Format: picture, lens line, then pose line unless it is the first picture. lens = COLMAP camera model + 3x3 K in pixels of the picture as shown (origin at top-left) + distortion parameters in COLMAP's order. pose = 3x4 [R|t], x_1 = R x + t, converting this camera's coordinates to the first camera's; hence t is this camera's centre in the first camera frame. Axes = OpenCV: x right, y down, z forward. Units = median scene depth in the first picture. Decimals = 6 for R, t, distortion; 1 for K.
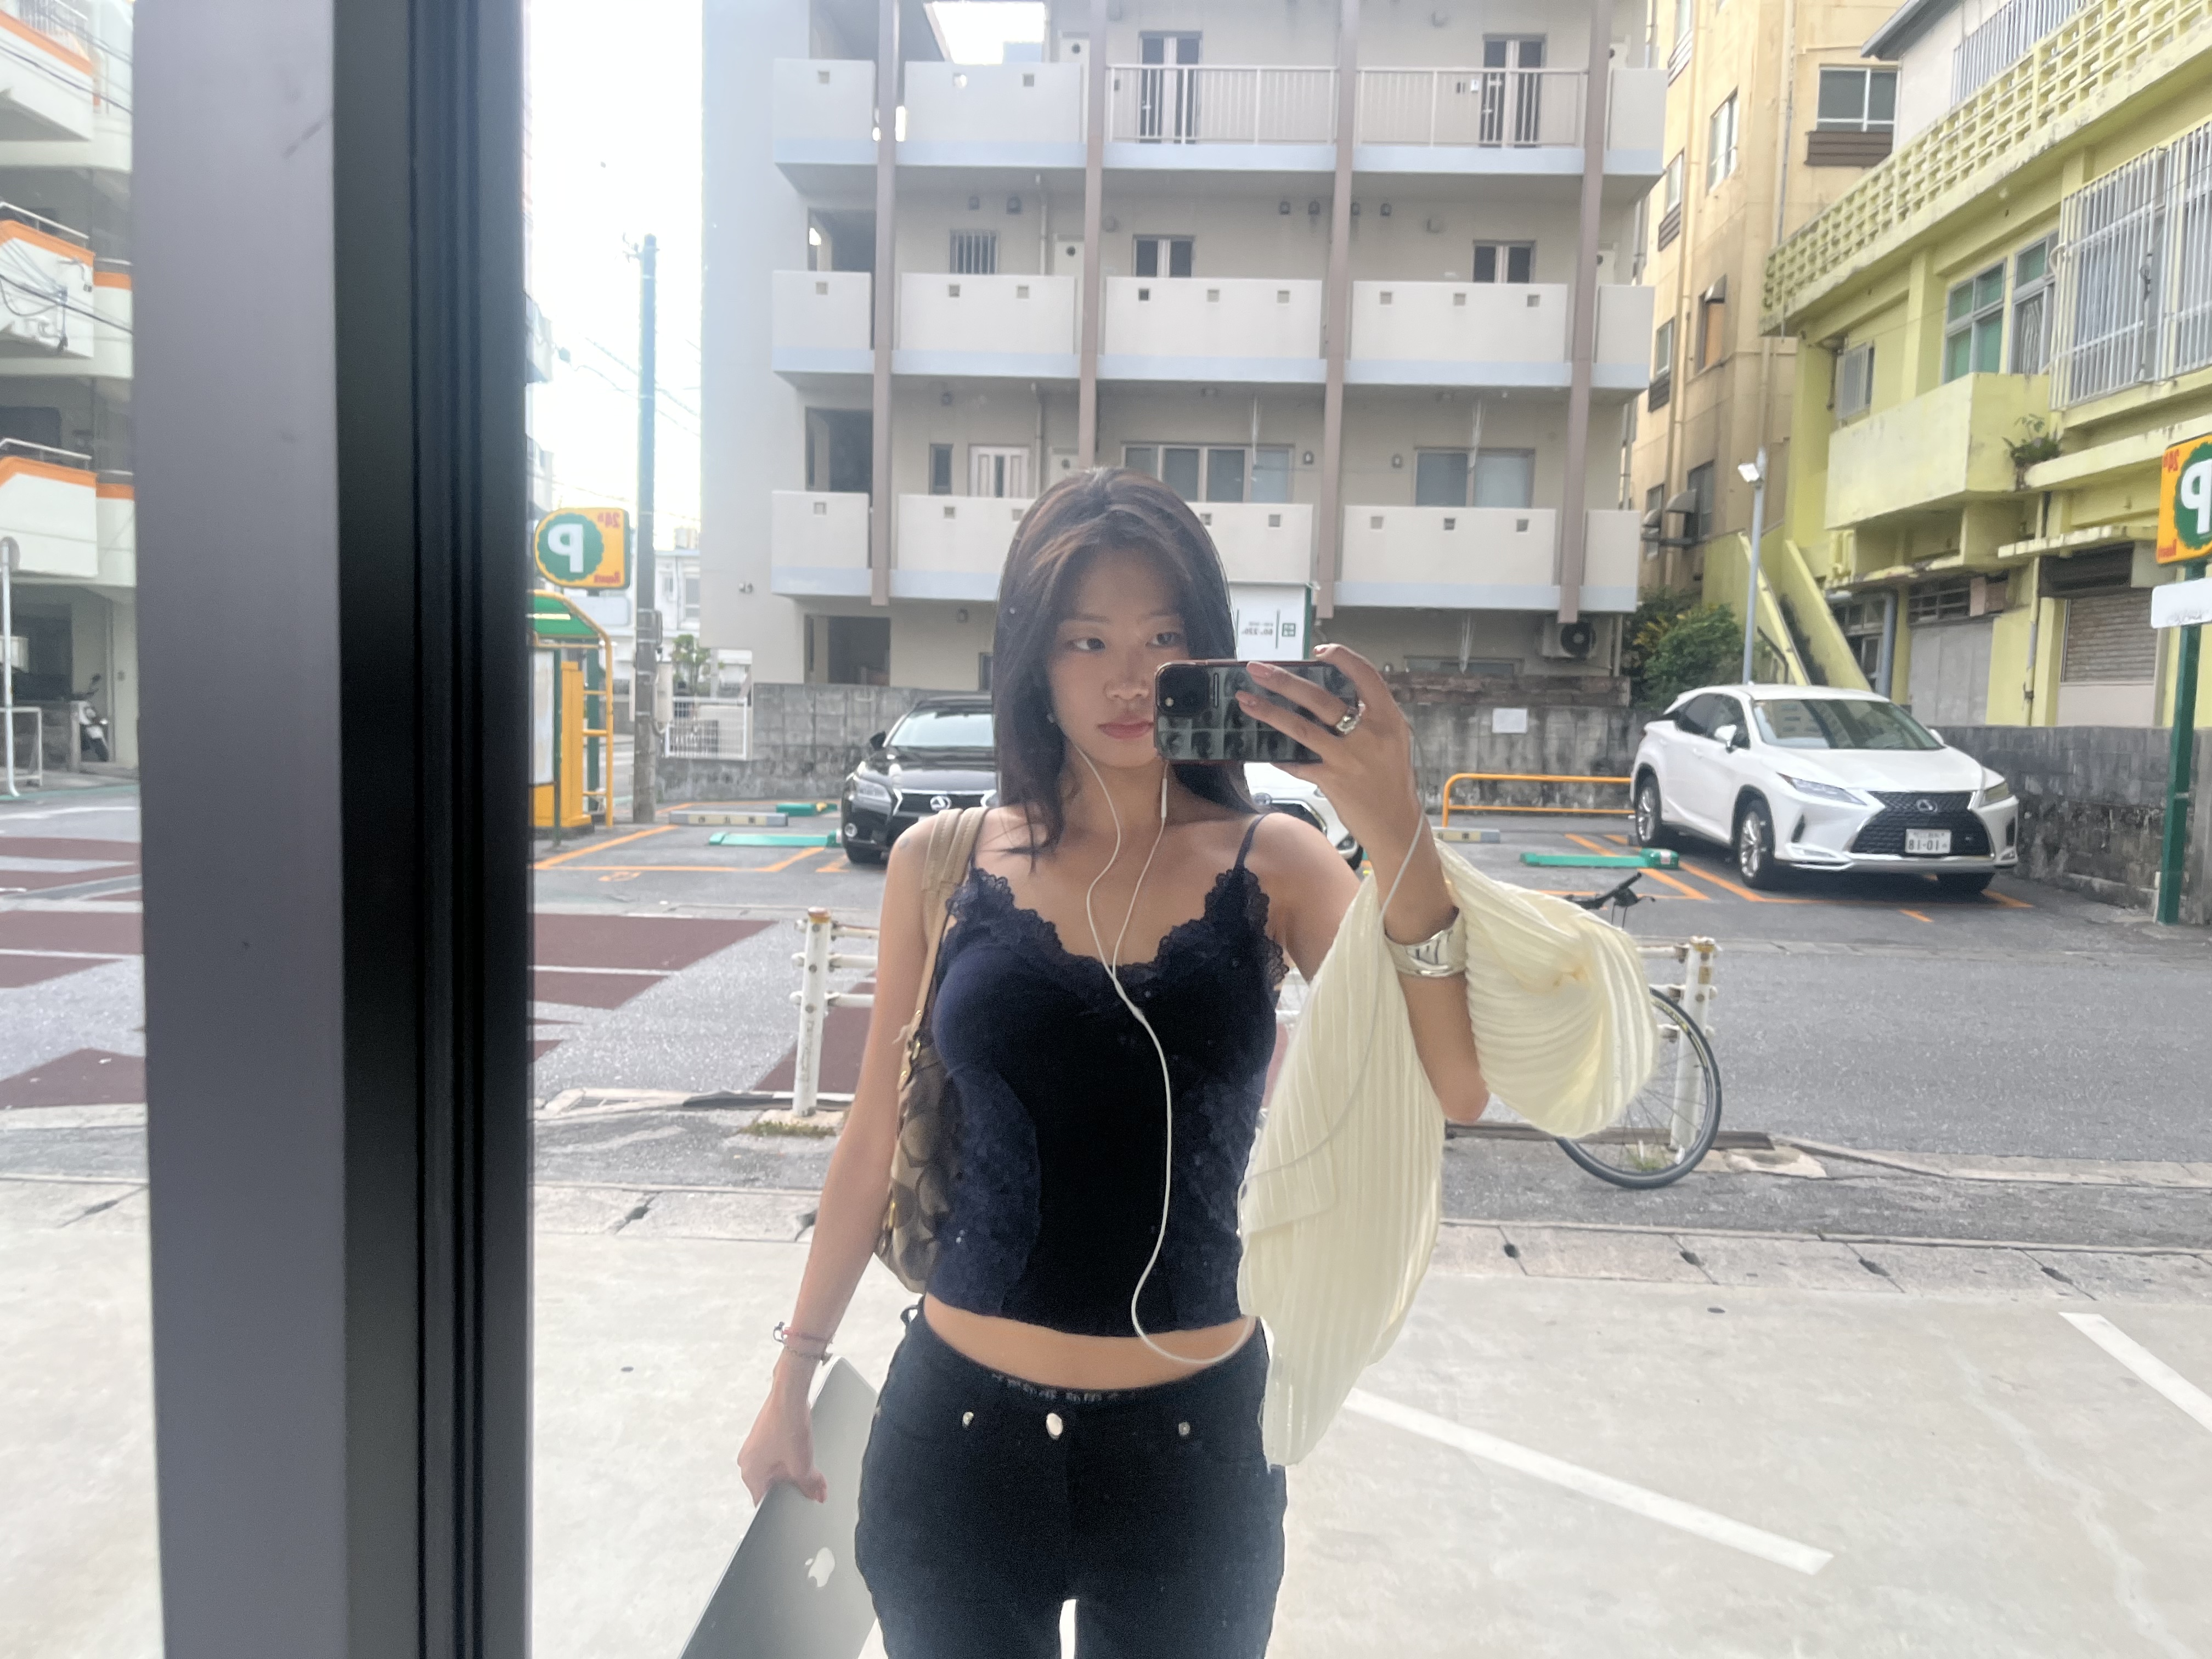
lens RADIAL K [[1672.3, 0, 1161.9], [0, 1672.3, 832.4], [0, 0, 1]] dist [-0.000591, -0.101786]
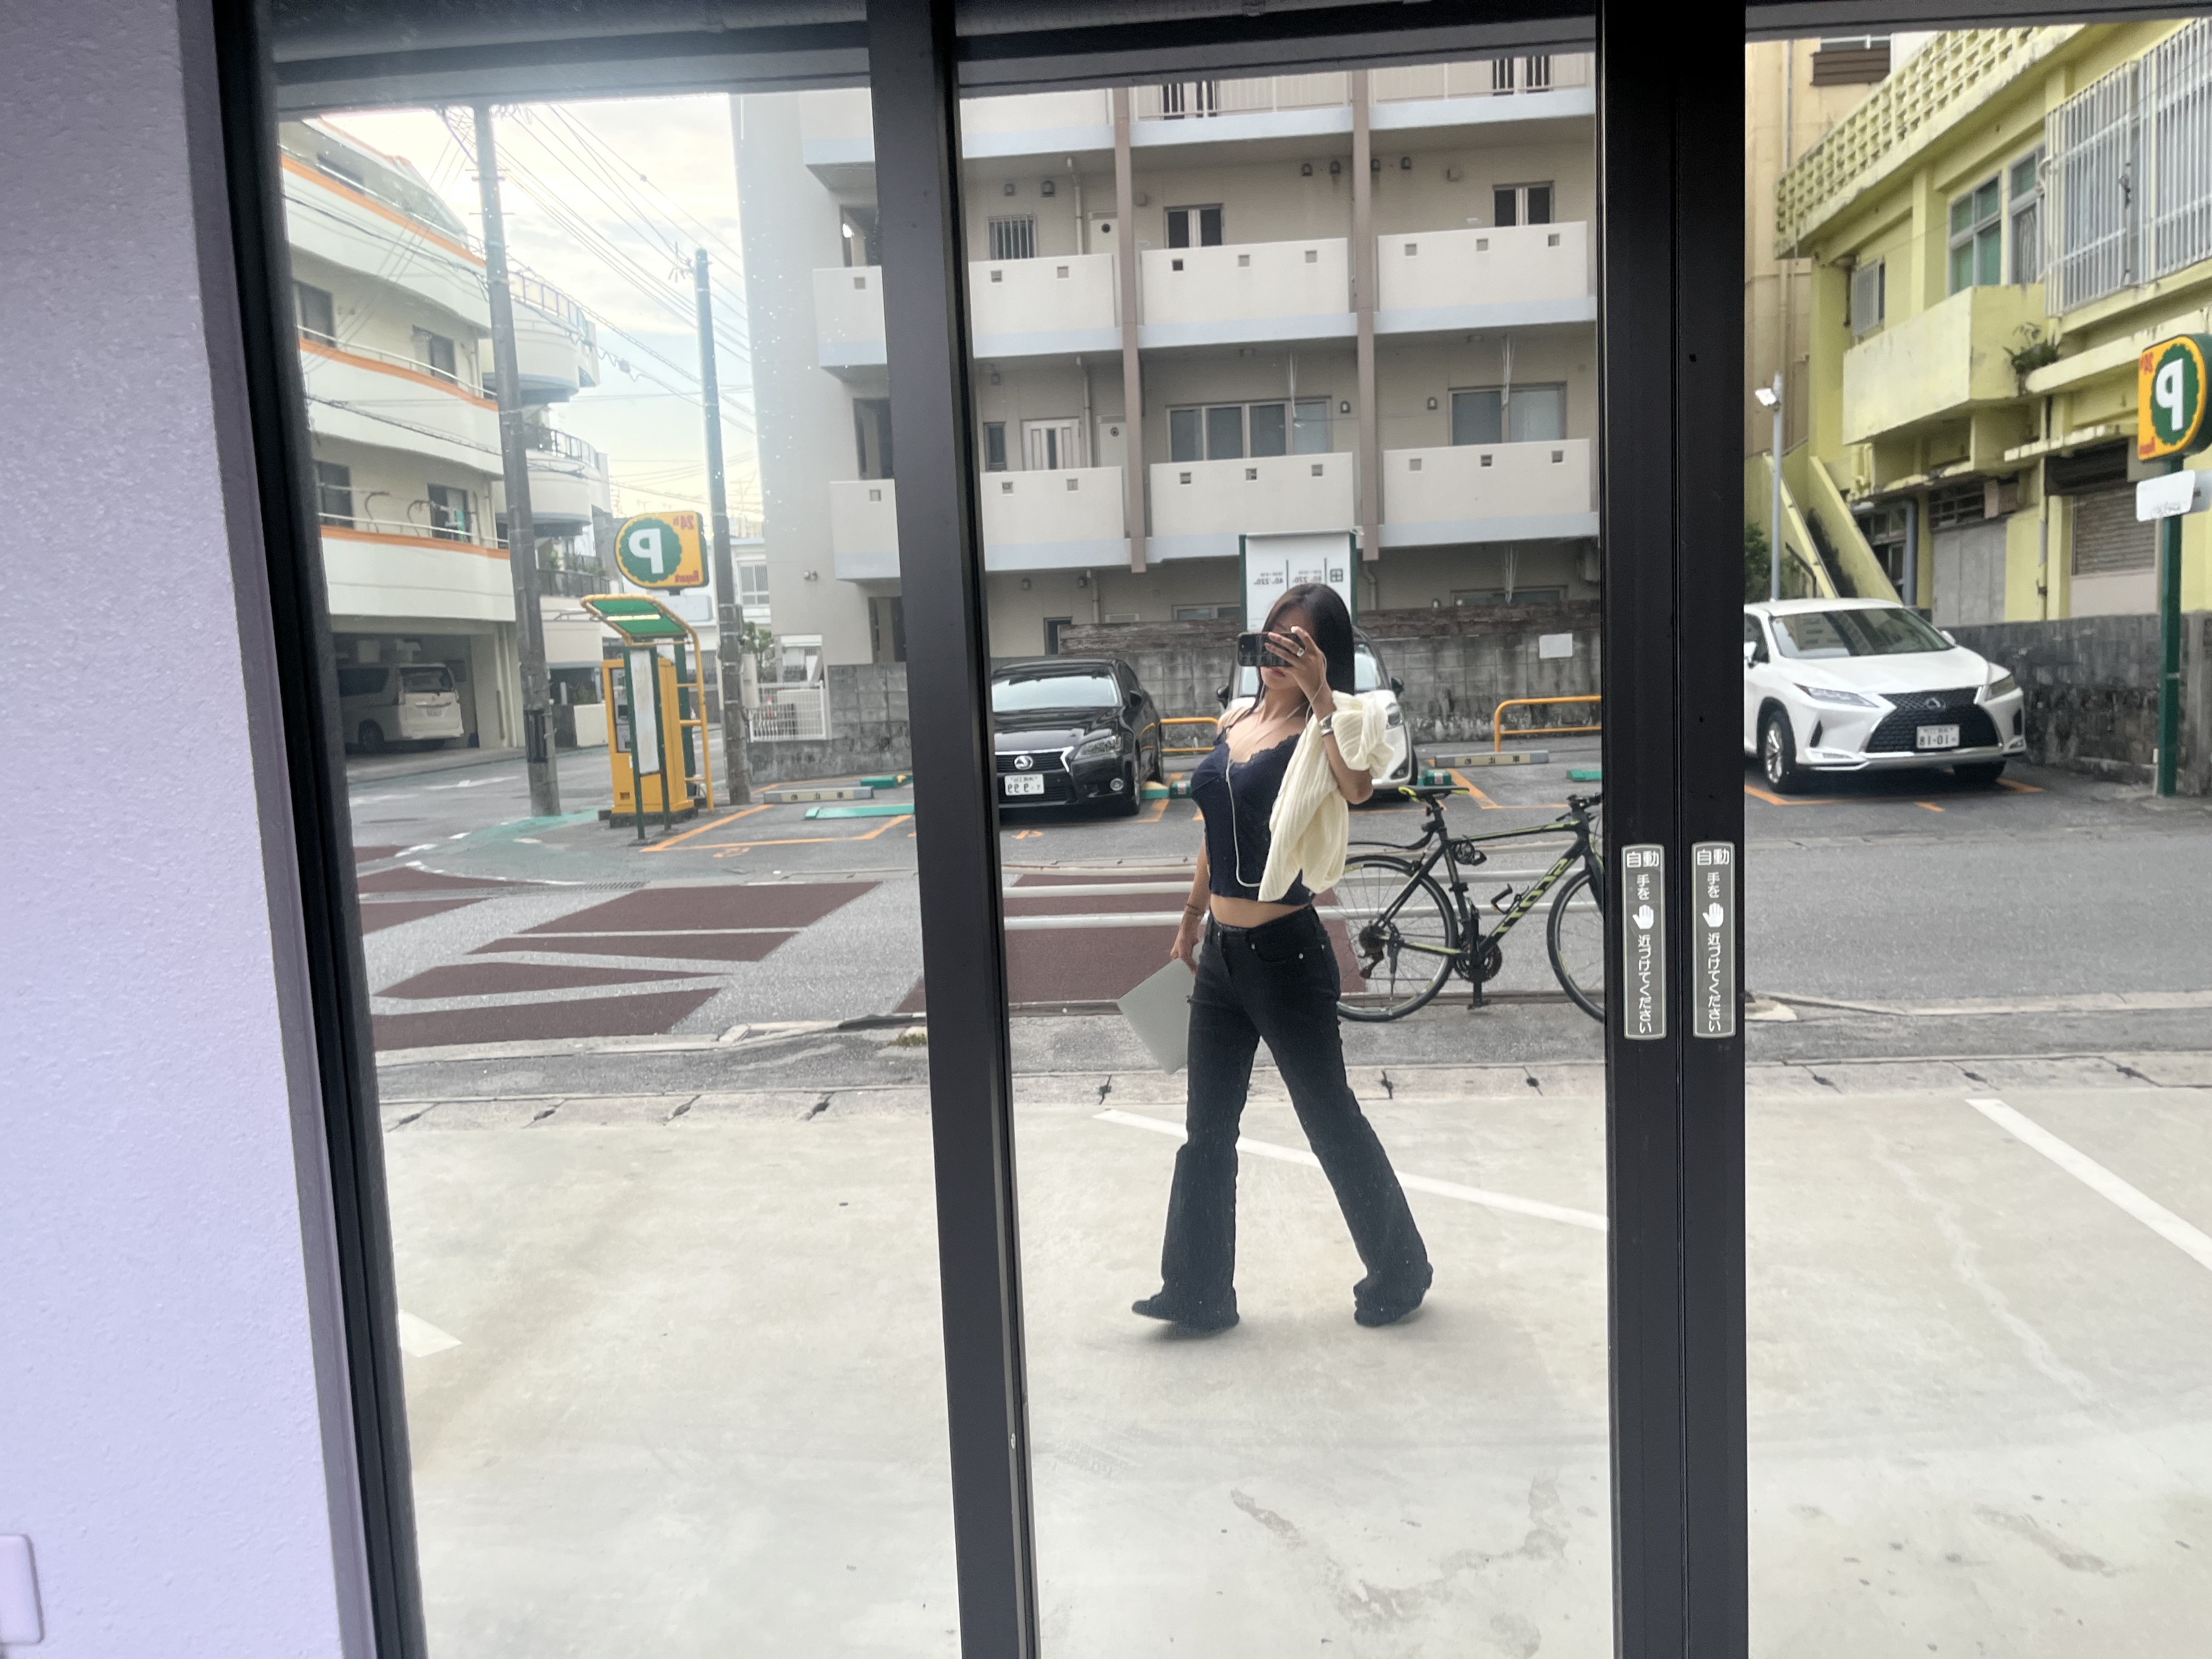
lens RADIAL K [[1692.1, 0, 1105.6], [0, 1692.1, 908.4], [0, 0, 1]] dist [0.049226, -0.007286]
pose [[0.995515, -0.059868, -0.073251, -0.001631], [0.064787, 0.995666, 0.066724, 0.007144], [0.068939, -0.071170, 0.995079, -0.147067]]
